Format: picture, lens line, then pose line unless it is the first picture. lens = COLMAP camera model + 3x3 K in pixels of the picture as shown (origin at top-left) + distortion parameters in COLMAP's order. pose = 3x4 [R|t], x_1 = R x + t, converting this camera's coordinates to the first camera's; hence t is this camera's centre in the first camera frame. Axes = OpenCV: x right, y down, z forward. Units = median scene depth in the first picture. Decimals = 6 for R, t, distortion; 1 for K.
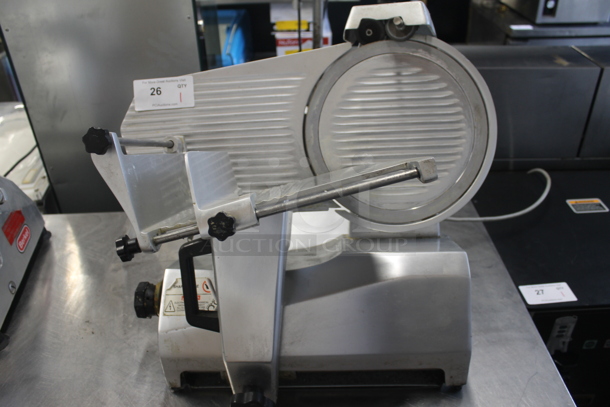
lens RADIAL K [[510.6, 0, 305.0], [0, 510.6, 203.5], [0, 0, 1]] dist [-0.091542, -0.001472]
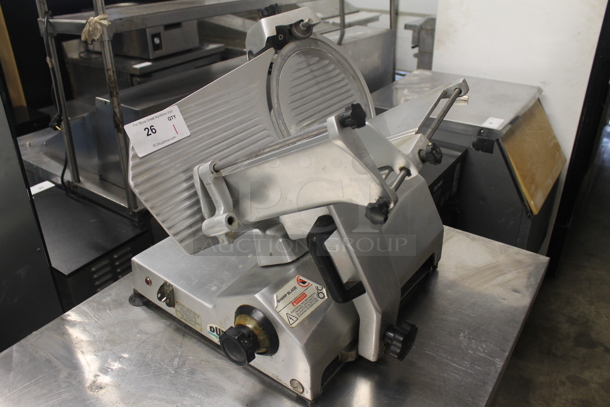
lens RADIAL K [[494.1, 0, 305.0], [0, 494.1, 203.5], [0, 0, 1]] dist [-0.073631, 0.002031]
pose [[0.578553, -0.370785, 0.726496, -0.817085], [0.445280, 0.889841, 0.099549, -0.072042], [-0.683376, 0.265900, 0.679922, 0.257682]]
